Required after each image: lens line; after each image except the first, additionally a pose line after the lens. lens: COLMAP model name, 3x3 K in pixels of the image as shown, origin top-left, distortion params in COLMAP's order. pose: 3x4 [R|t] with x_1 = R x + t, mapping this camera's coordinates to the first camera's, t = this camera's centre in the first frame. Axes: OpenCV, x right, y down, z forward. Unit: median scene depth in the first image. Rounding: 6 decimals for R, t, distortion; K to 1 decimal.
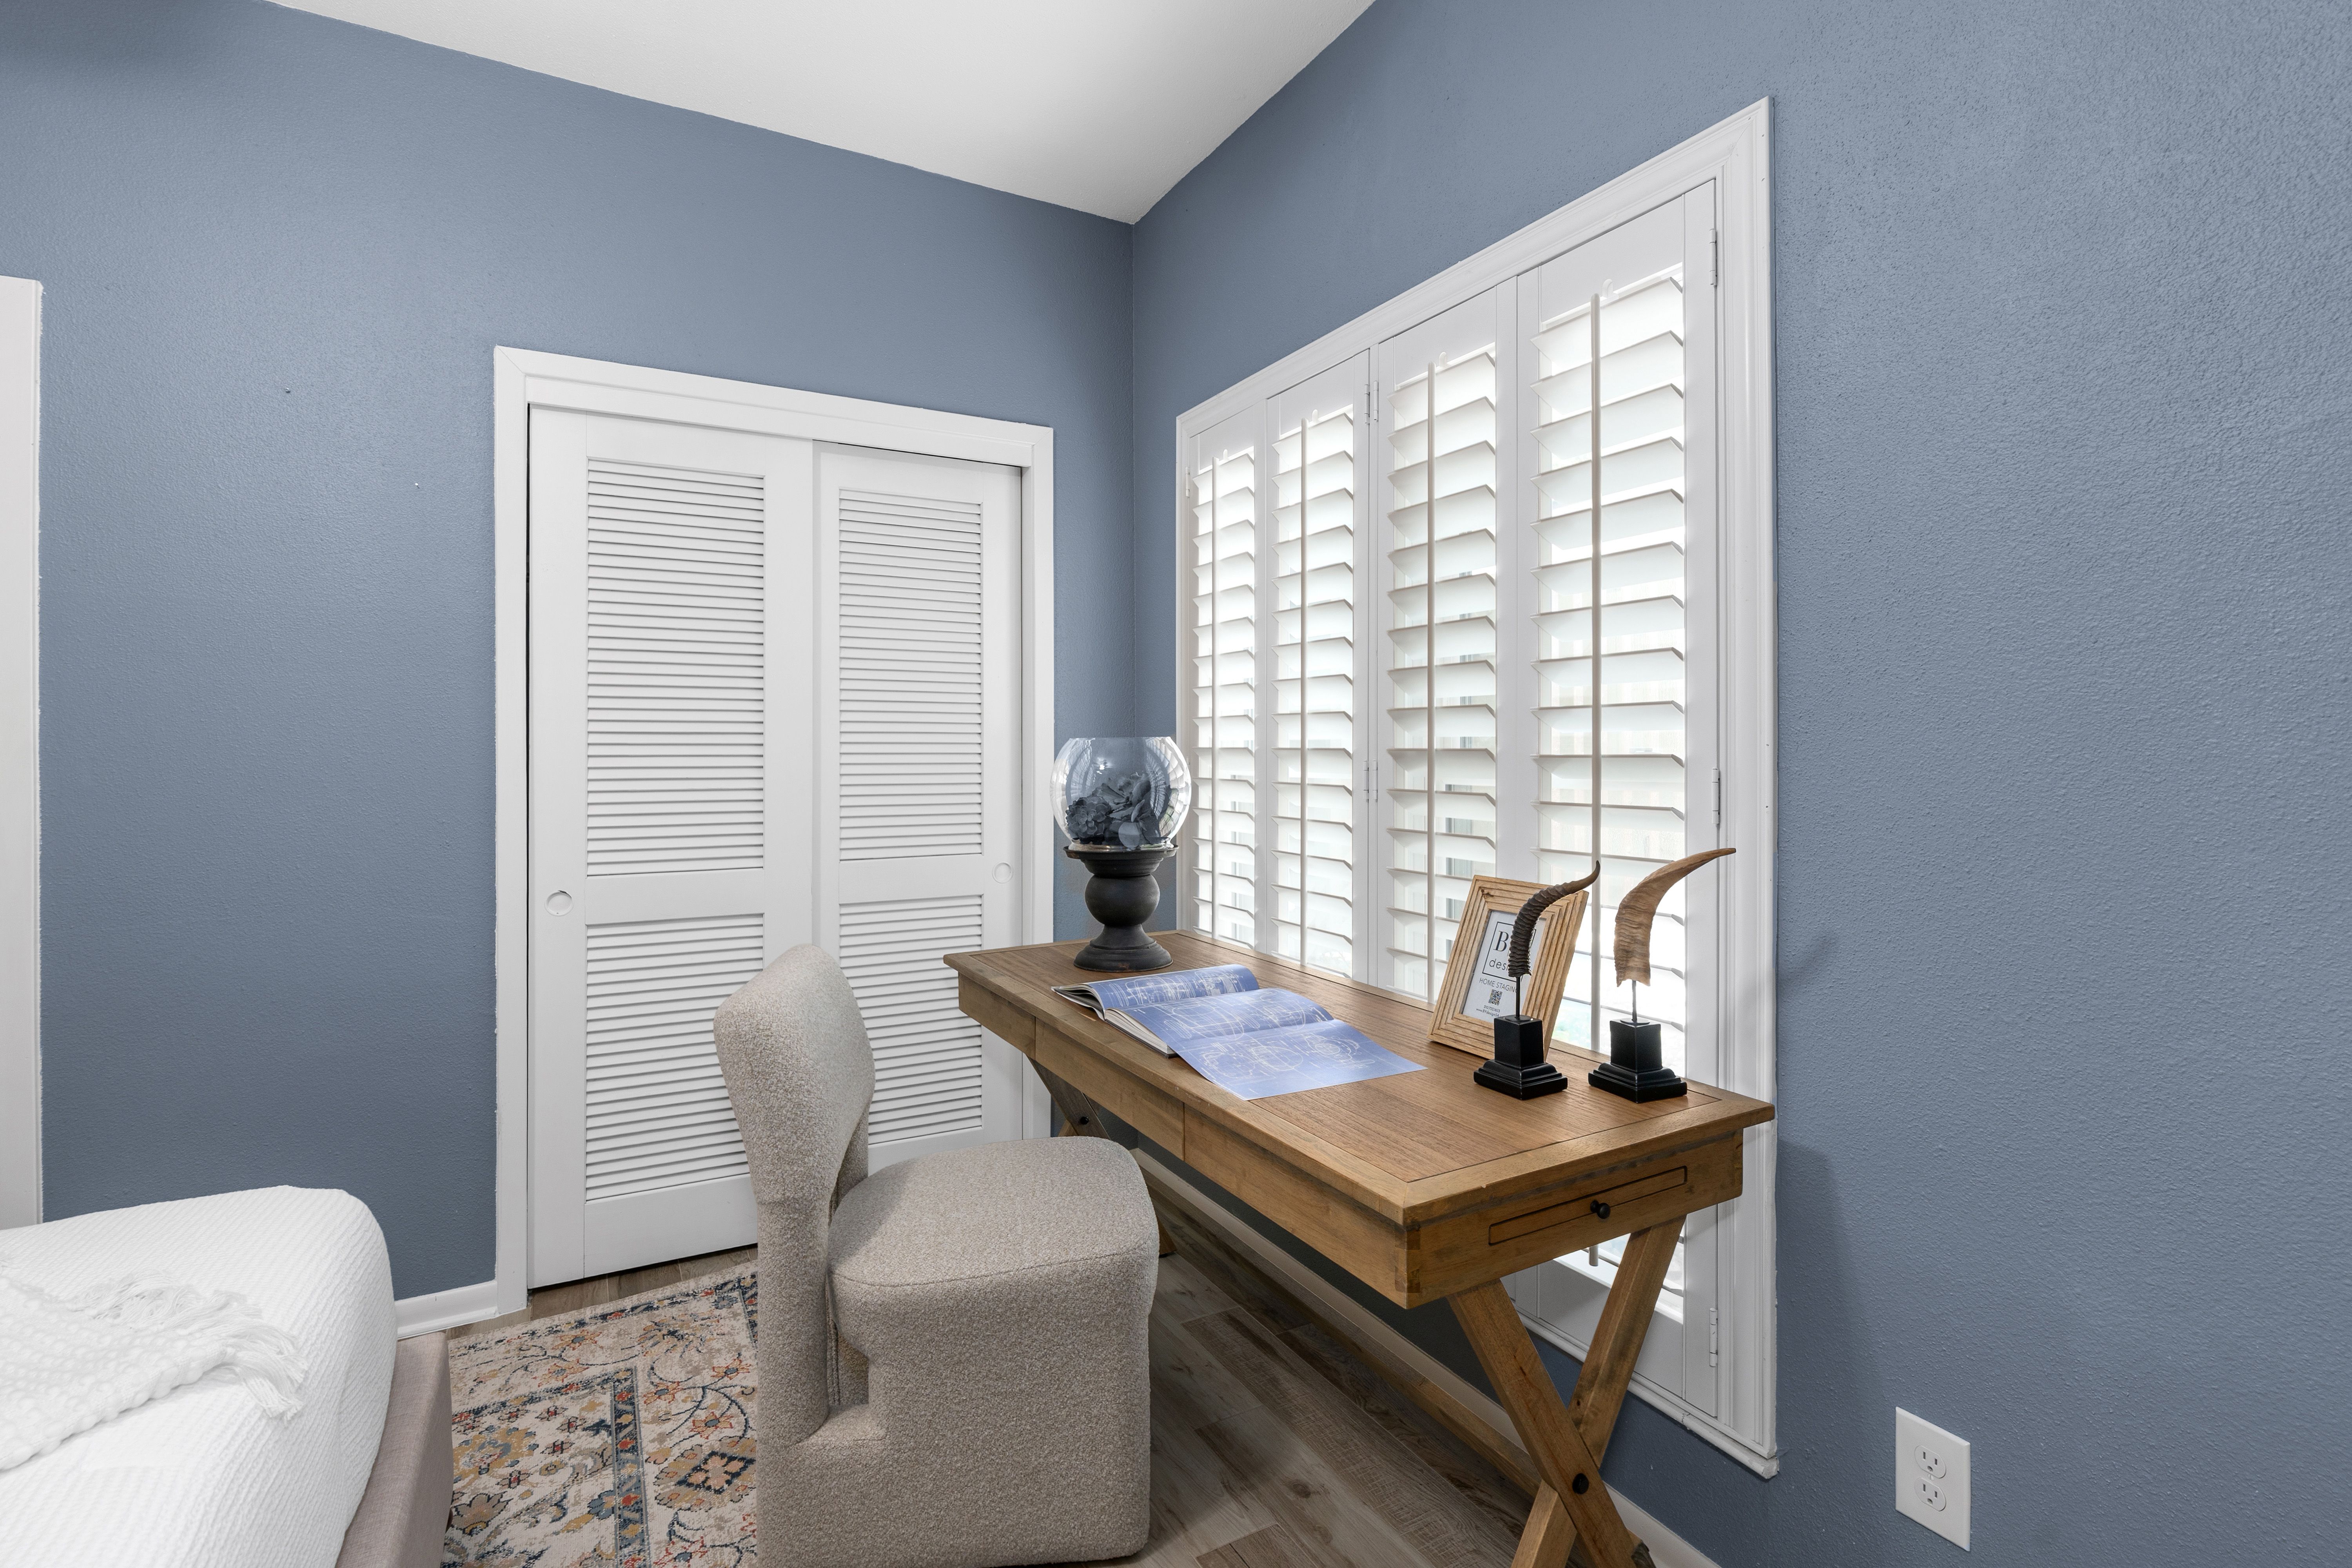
lens RADIAL K [[1068.0, 0, 1249.1], [0, 1068.0, 742.0], [0, 0, 1]] dist [-0.008713, 0.004305]
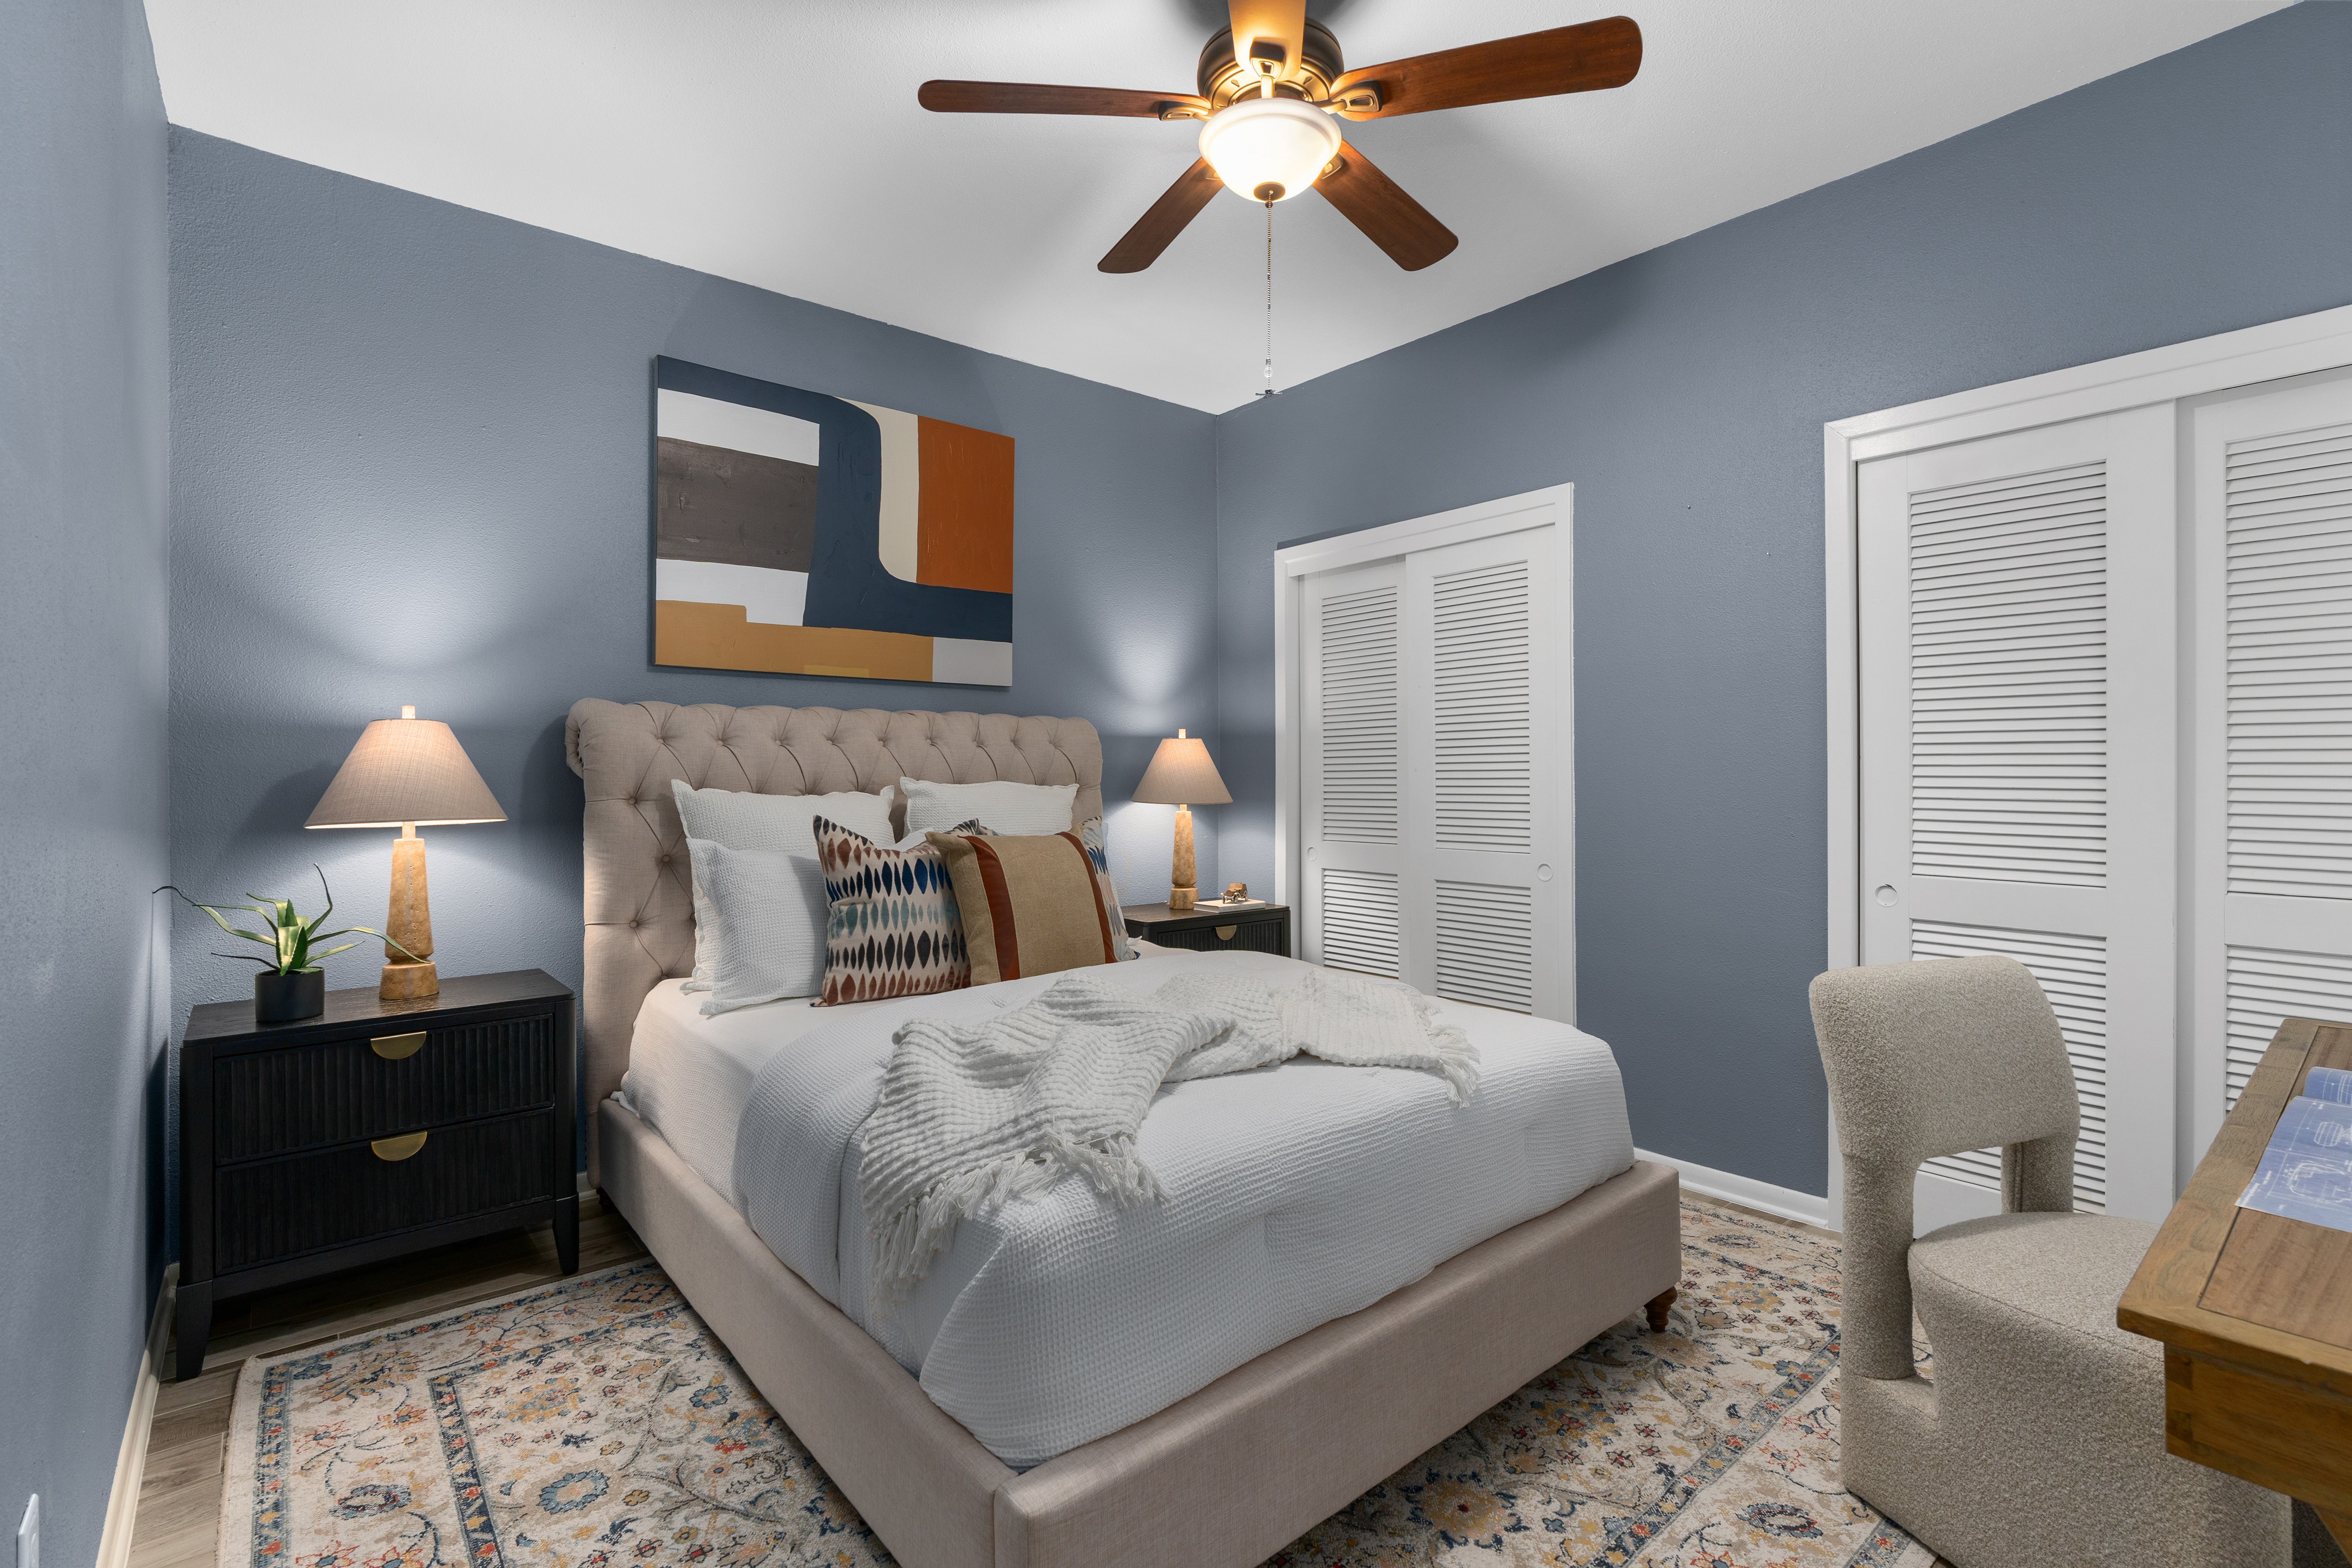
lens RADIAL K [[1068.0, 0, 1188.0], [0, 1068.0, 770.7], [0, 0, 1]] dist [-0.008713, 0.004305]
pose [[0.203281, 0.007718, -0.979090, 0.417229], [0.009151, 0.999910, 0.009782, 0.001136], [0.979078, -0.010948, 0.203192, 0.063060]]
